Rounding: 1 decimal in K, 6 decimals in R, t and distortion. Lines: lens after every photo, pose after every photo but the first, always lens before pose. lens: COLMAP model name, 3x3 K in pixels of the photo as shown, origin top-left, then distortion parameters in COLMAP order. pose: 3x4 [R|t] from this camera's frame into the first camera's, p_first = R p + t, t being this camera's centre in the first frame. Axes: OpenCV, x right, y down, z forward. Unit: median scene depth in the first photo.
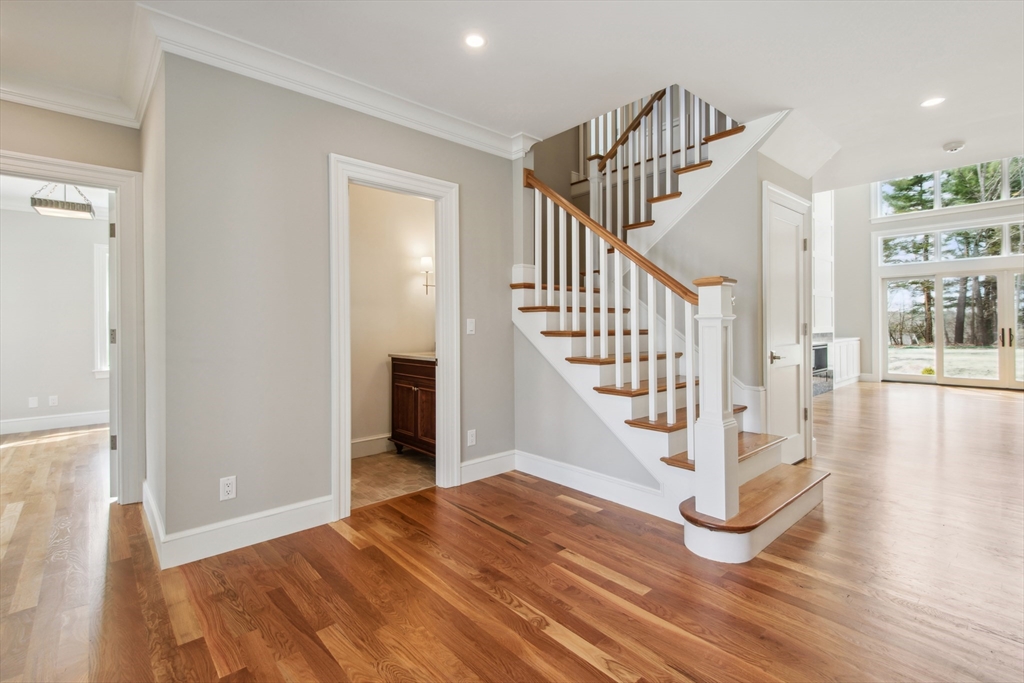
lens RADIAL K [[464.7, 0, 511.3], [0, 464.7, 330.2], [0, 0, 1]] dist [0.038444, -0.021906]
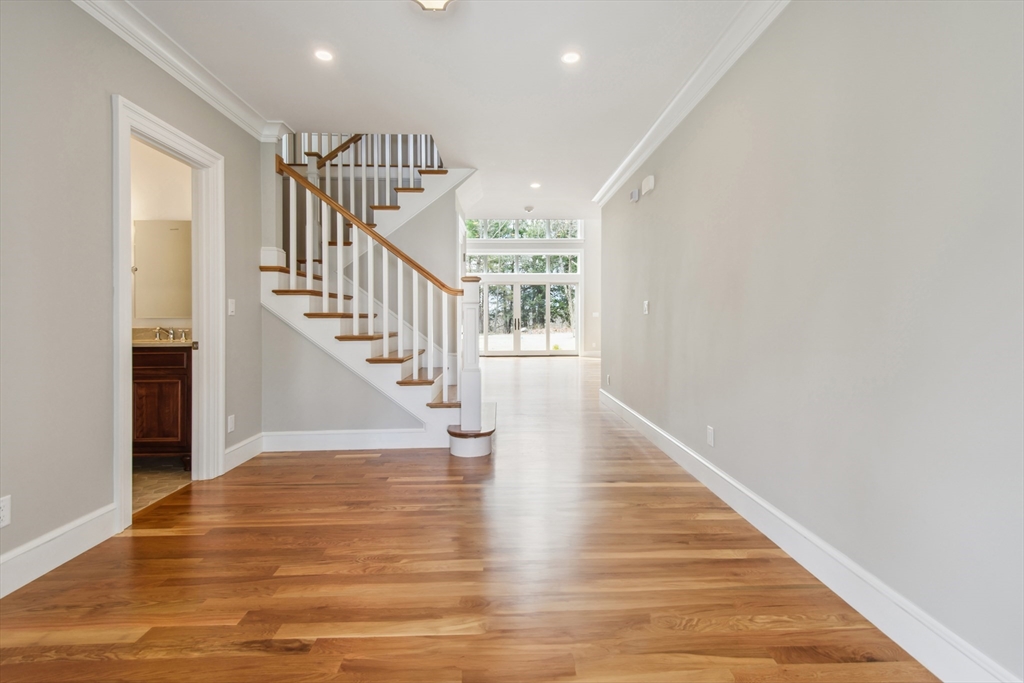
lens RADIAL K [[464.7, 0, 511.3], [0, 464.7, 330.2], [0, 0, 1]] dist [0.038444, -0.021906]
pose [[0.648567, -0.015716, 0.760995, -0.468924], [0.005934, 0.999861, 0.015592, 0.028742], [-0.761134, -0.005596, 0.648570, -0.071572]]
